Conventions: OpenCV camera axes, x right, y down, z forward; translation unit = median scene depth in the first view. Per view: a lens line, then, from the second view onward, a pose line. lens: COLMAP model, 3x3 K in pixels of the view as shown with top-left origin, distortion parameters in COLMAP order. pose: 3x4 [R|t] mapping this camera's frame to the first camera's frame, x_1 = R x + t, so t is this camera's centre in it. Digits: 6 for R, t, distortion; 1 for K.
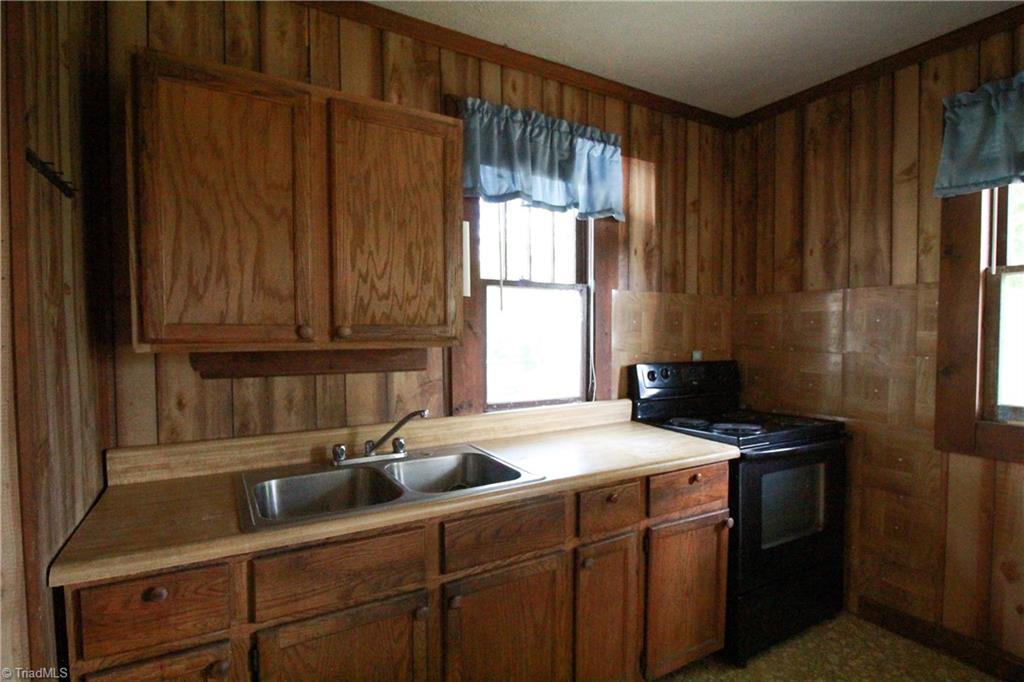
lens RADIAL K [[527.5, 0, 517.7], [0, 527.5, 346.7], [0, 0, 1]] dist [-0.001085, -0.000380]
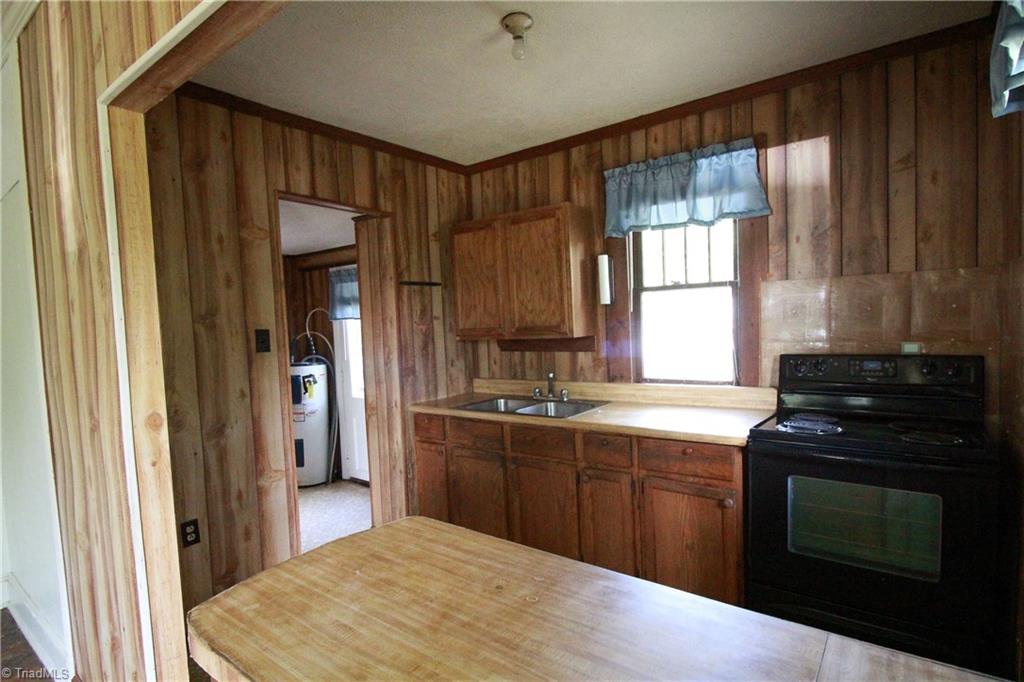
lens RADIAL K [[527.5, 0, 517.7], [0, 527.5, 346.7], [0, 0, 1]] dist [-0.001085, -0.000380]
pose [[0.362070, 0.027849, -0.931735, 1.223716], [0.012514, 0.999318, 0.034732, -0.028108], [0.932067, -0.024235, 0.361475, 0.211094]]
